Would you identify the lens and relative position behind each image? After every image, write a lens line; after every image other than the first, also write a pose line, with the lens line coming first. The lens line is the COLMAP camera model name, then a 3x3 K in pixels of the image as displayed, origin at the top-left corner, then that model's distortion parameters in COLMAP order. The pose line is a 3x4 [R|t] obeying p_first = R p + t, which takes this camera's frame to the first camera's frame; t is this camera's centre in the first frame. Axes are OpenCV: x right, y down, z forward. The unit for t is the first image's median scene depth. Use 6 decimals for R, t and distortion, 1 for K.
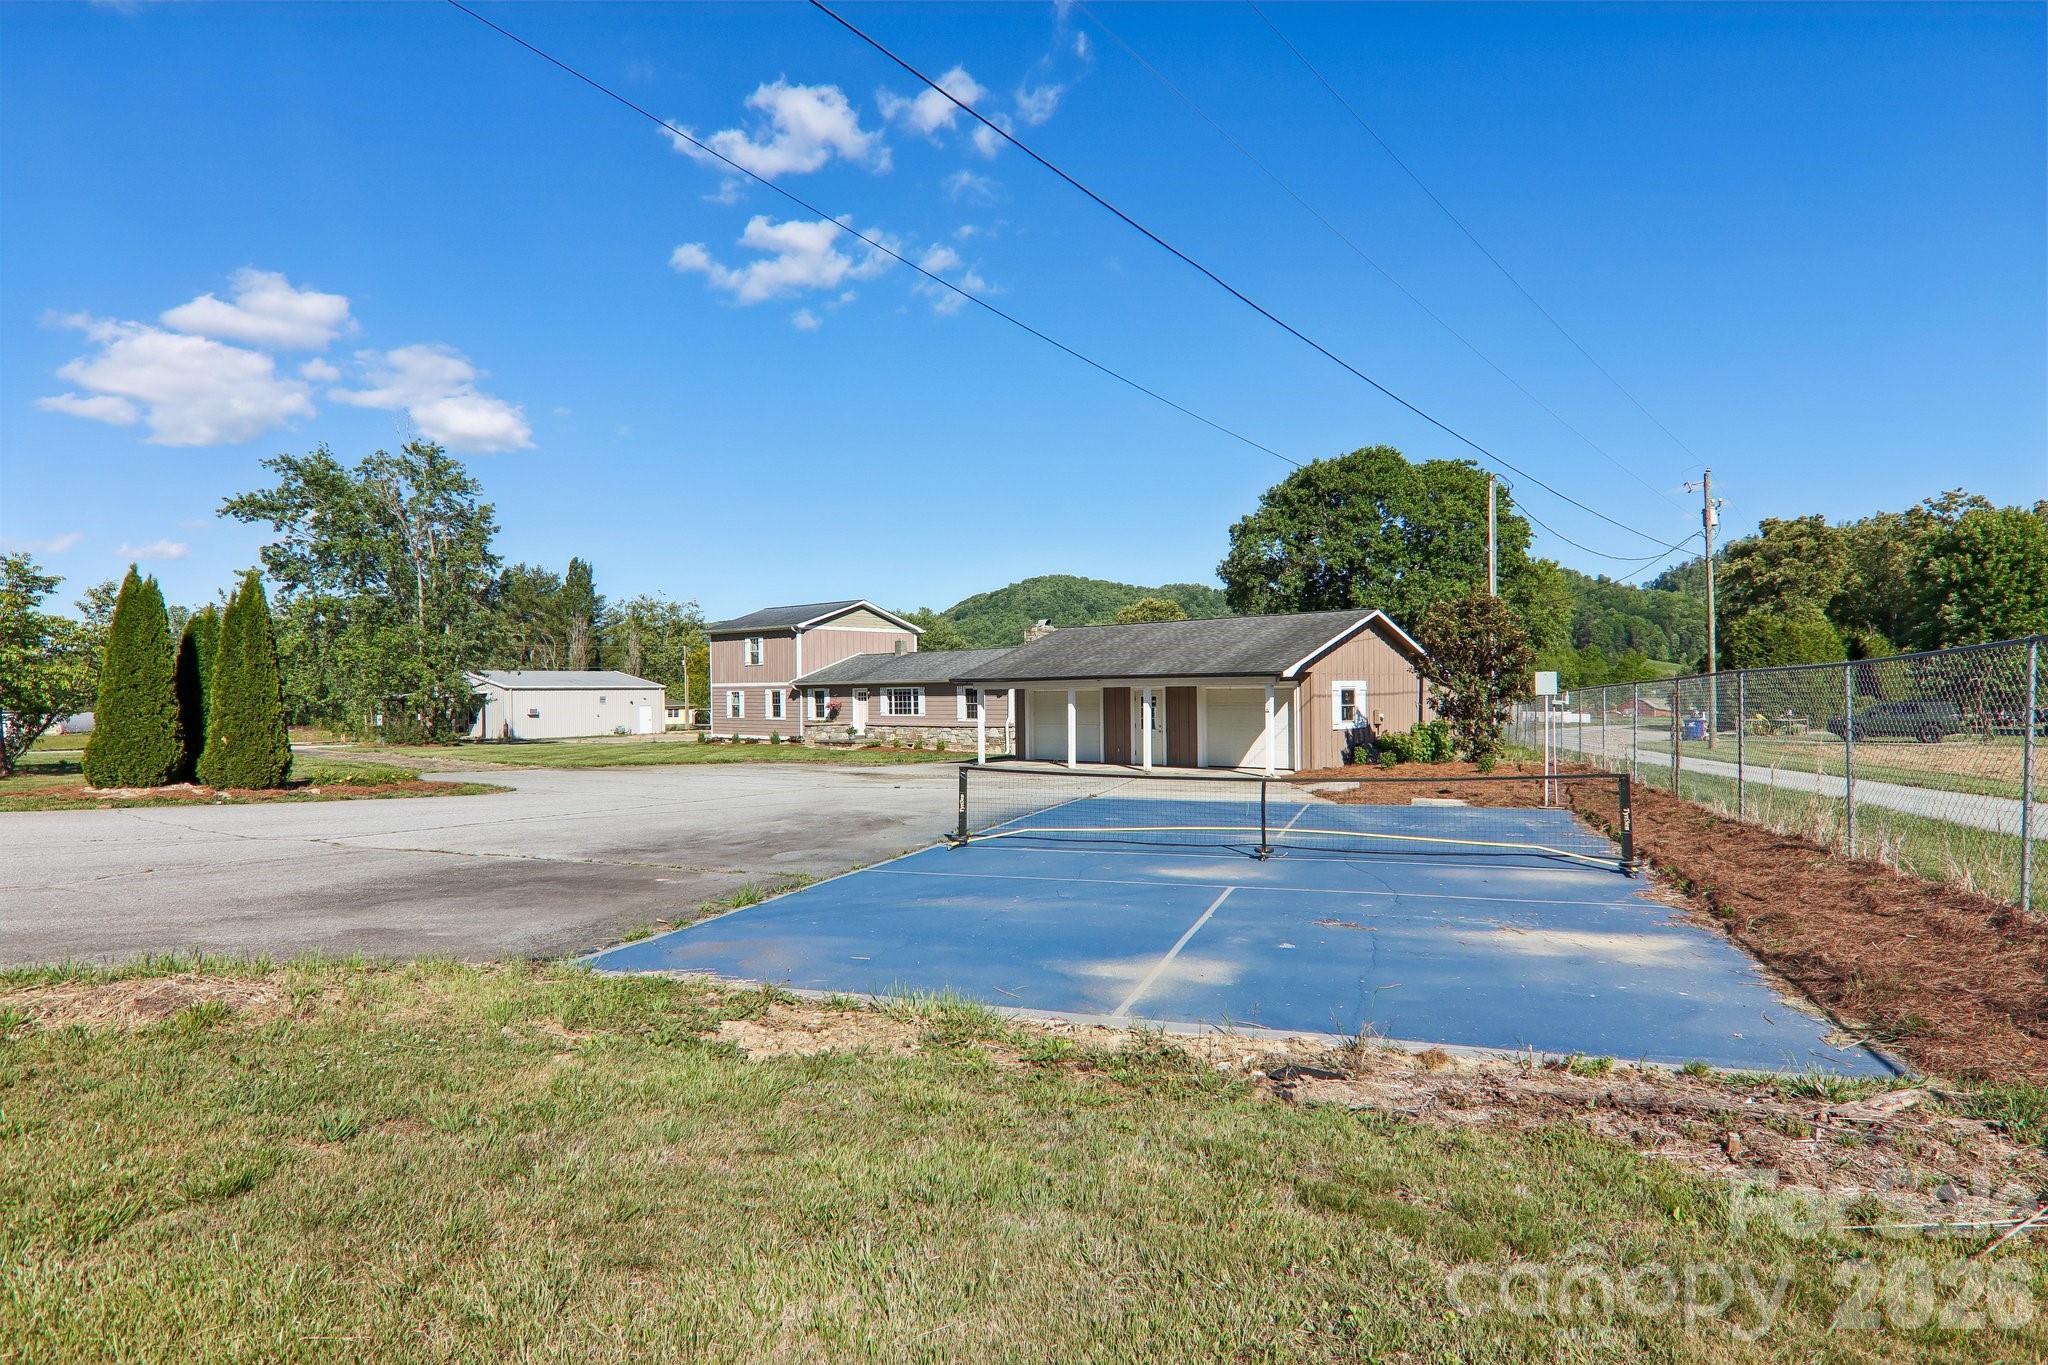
lens RADIAL K [[1136.9, 0, 1022.8], [0, 1136.9, 696.3], [0, 0, 1]] dist [0.006900, -0.019873]
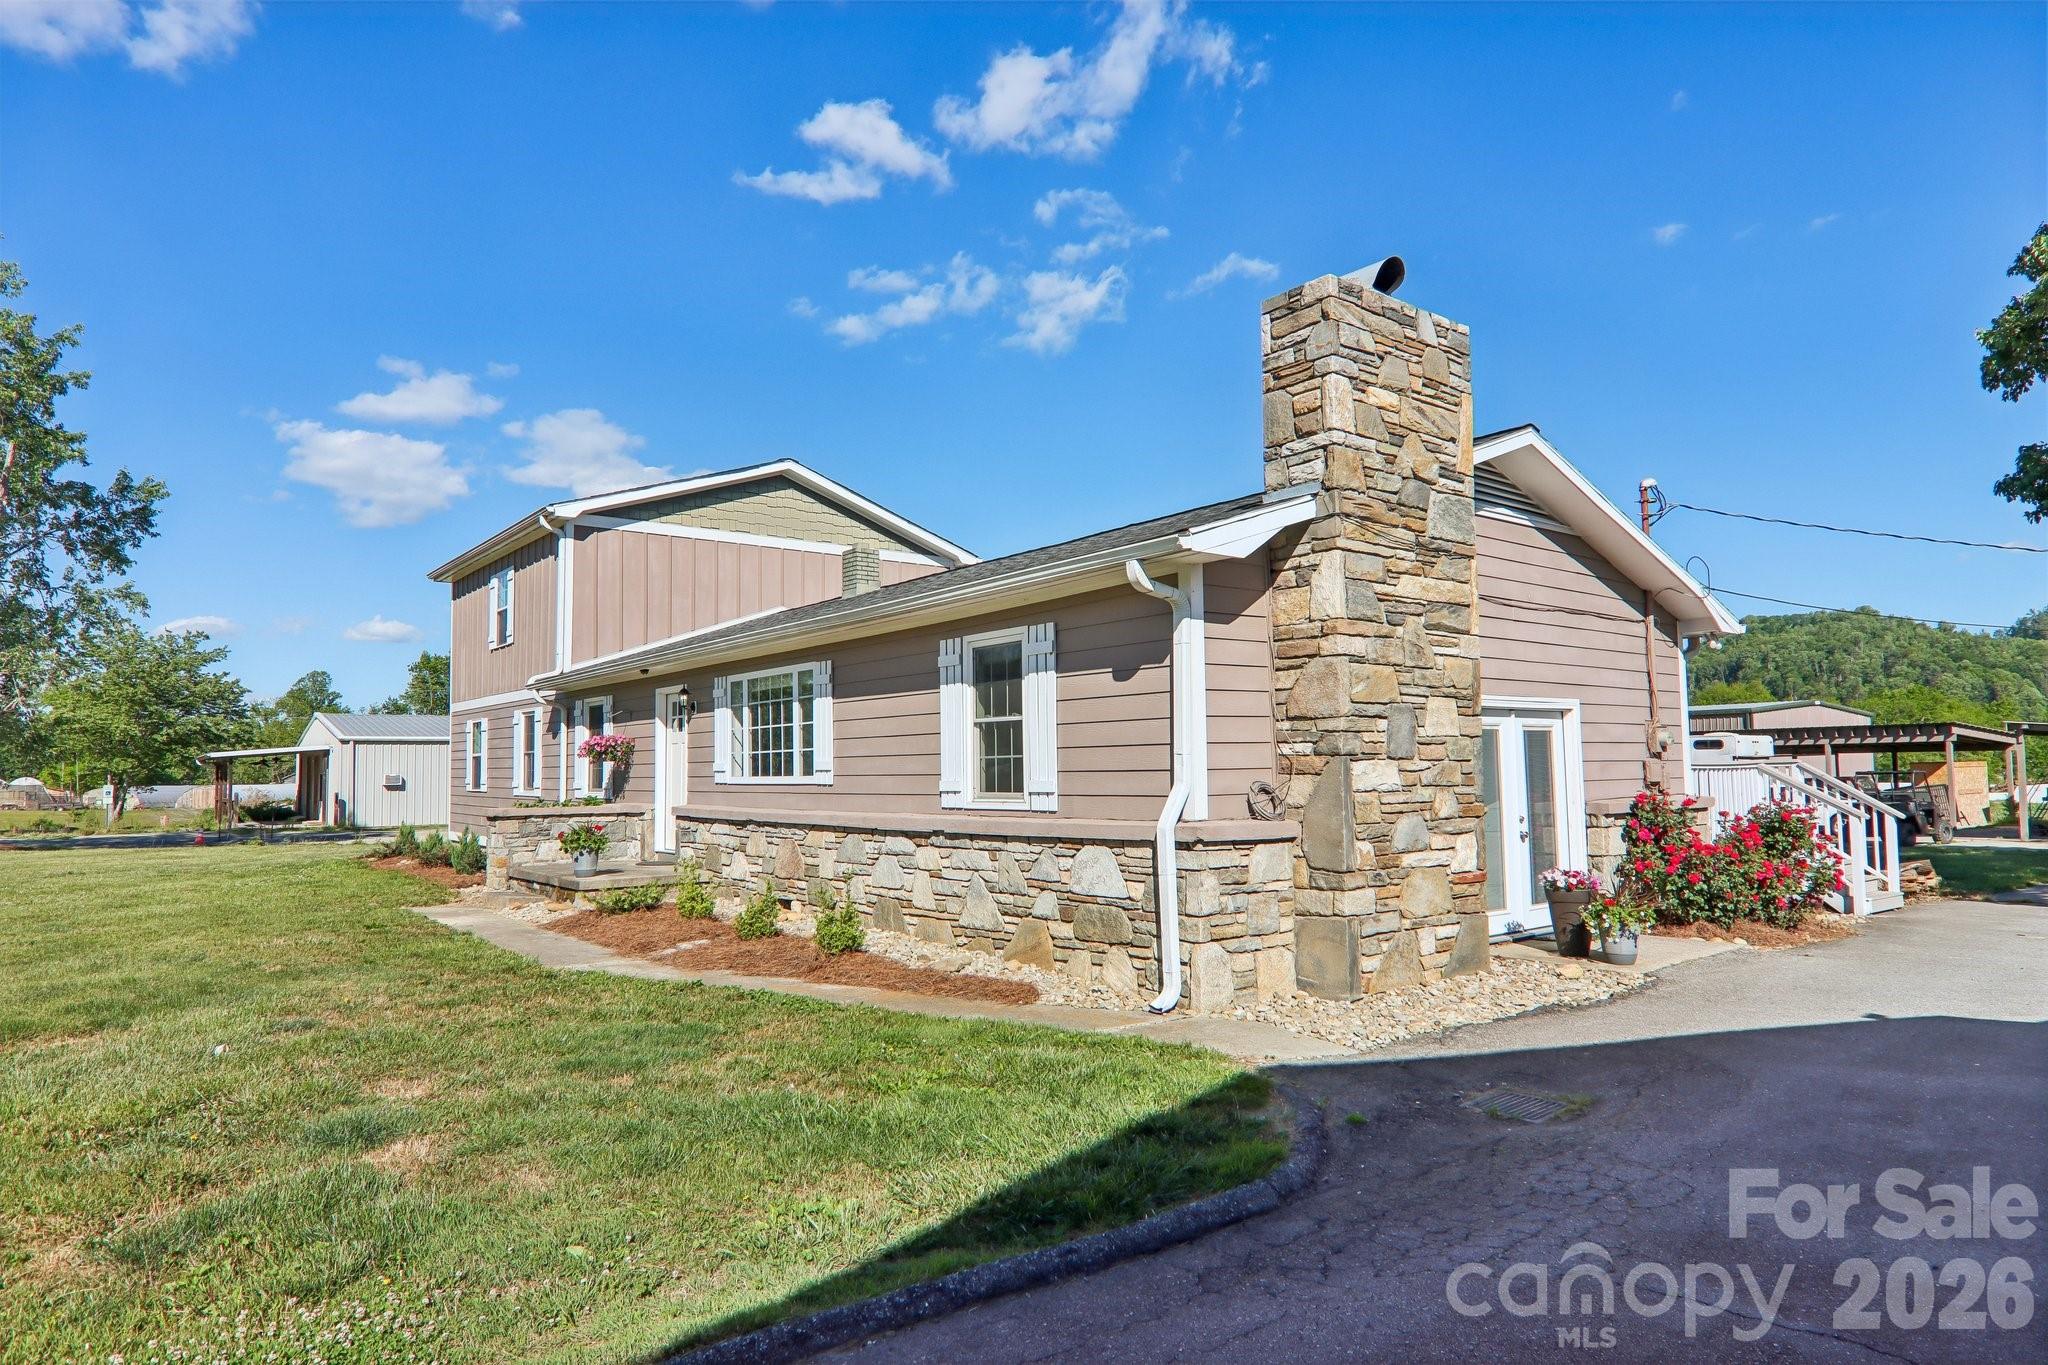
lens RADIAL K [[1196.3, 0, 1020.0], [0, 1196.3, 702.0], [0, 0, 1]] dist [-0.009924, -0.006150]
pose [[0.983629, -0.011744, -0.179823, -0.002770], [0.001455, 0.998359, -0.057242, 0.014297], [0.180201, 0.056043, 0.982032, 0.728902]]
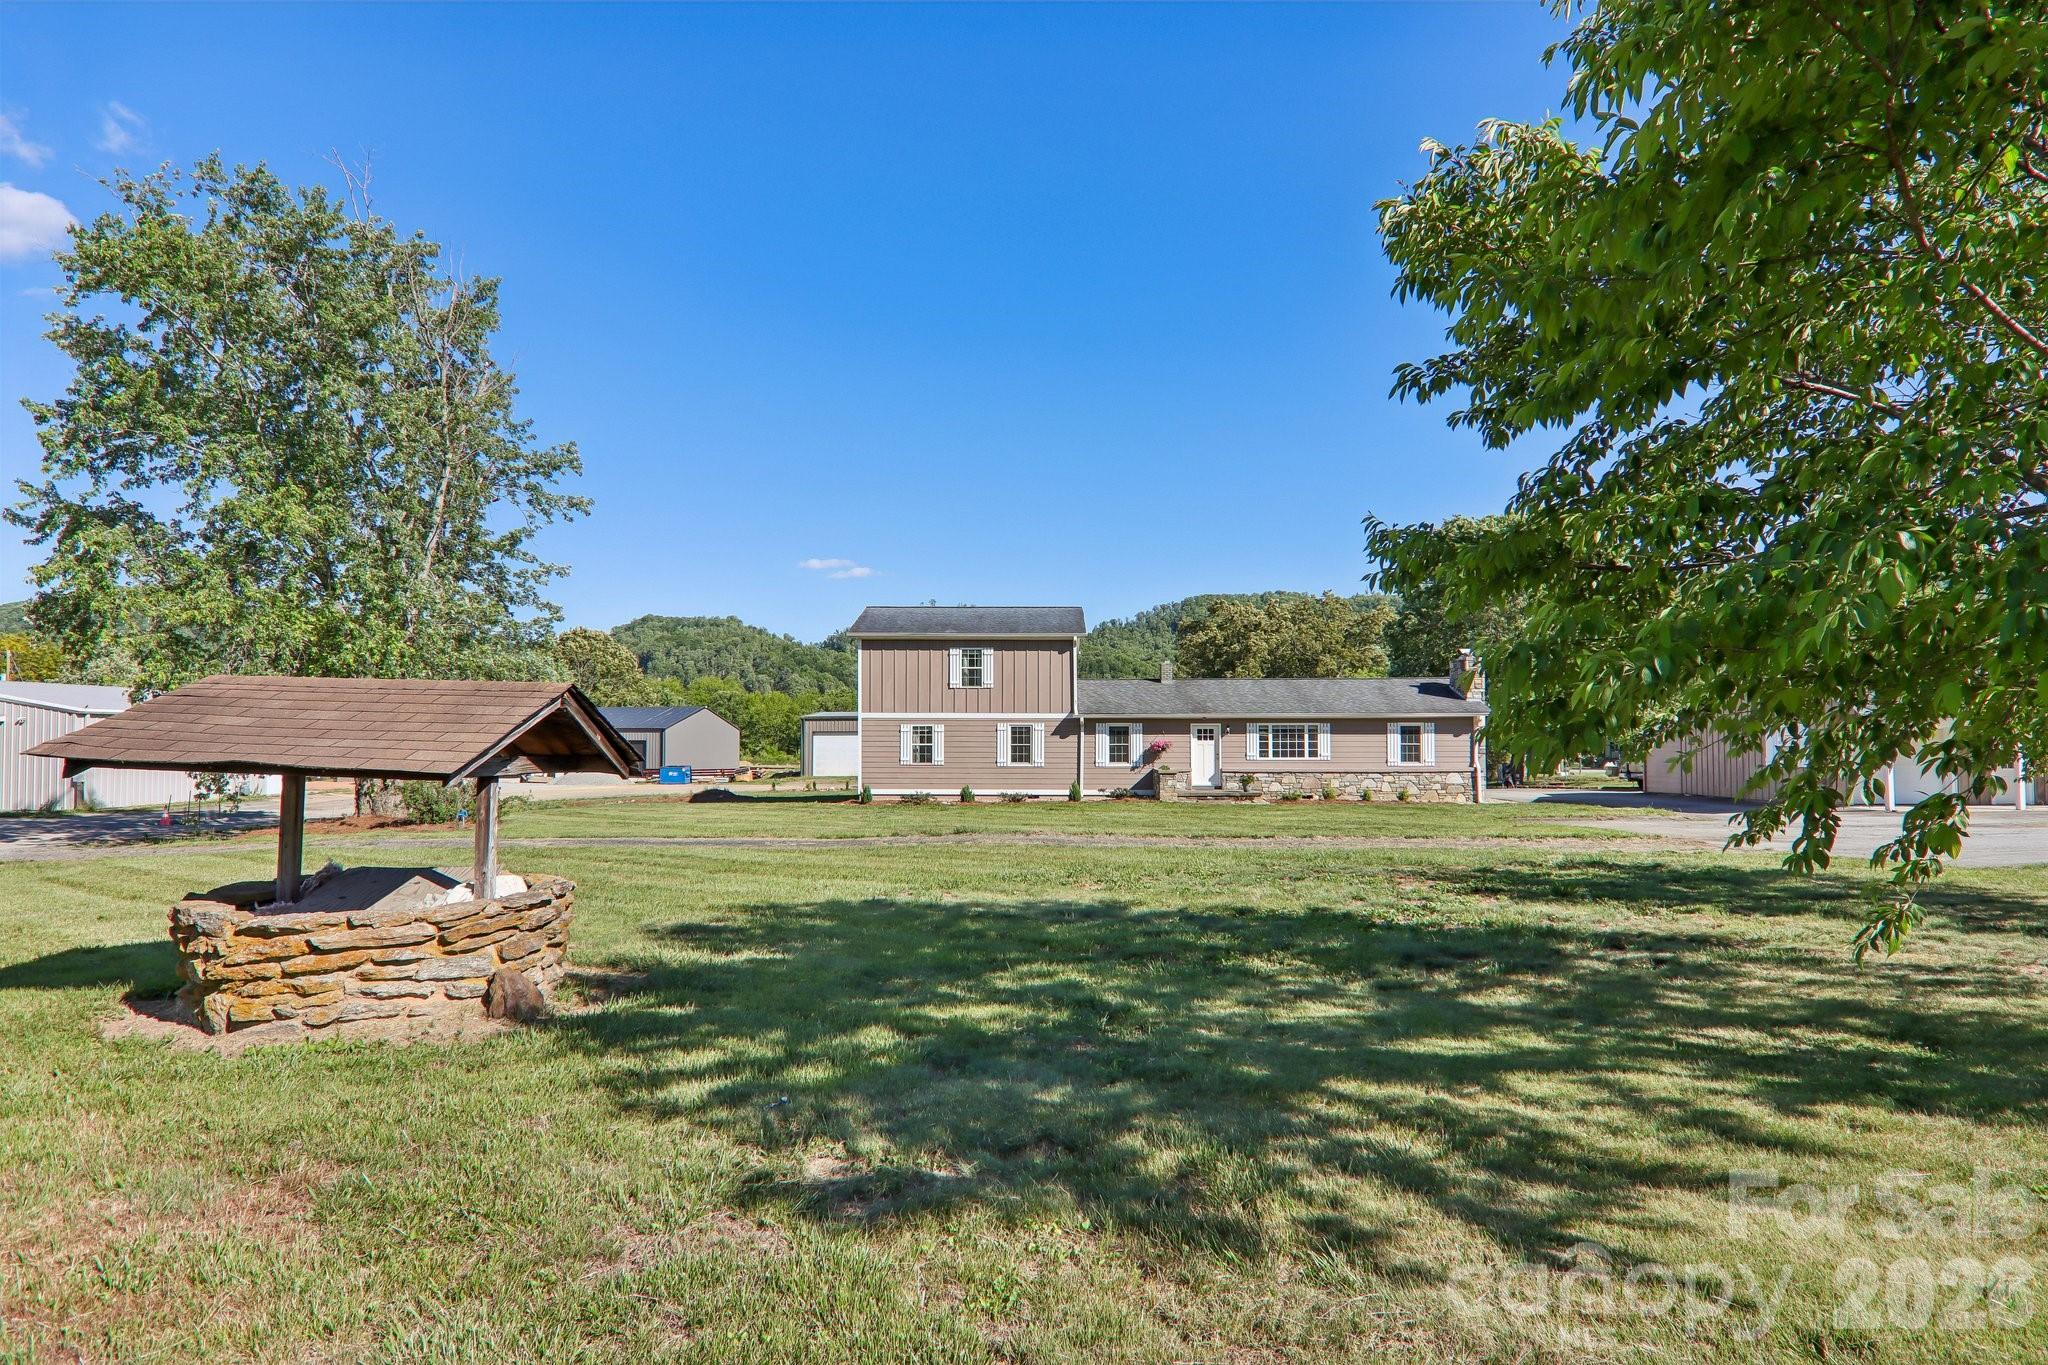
lens RADIAL K [[1136.9, 0, 1028.4], [0, 1136.9, 688.3], [0, 0, 1]] dist [0.006900, -0.019873]
pose [[0.756507, 0.037986, 0.652881, -0.739648], [-0.005950, 0.998670, -0.051210, 0.009218], [-0.653958, 0.034856, 0.755727, 0.507546]]
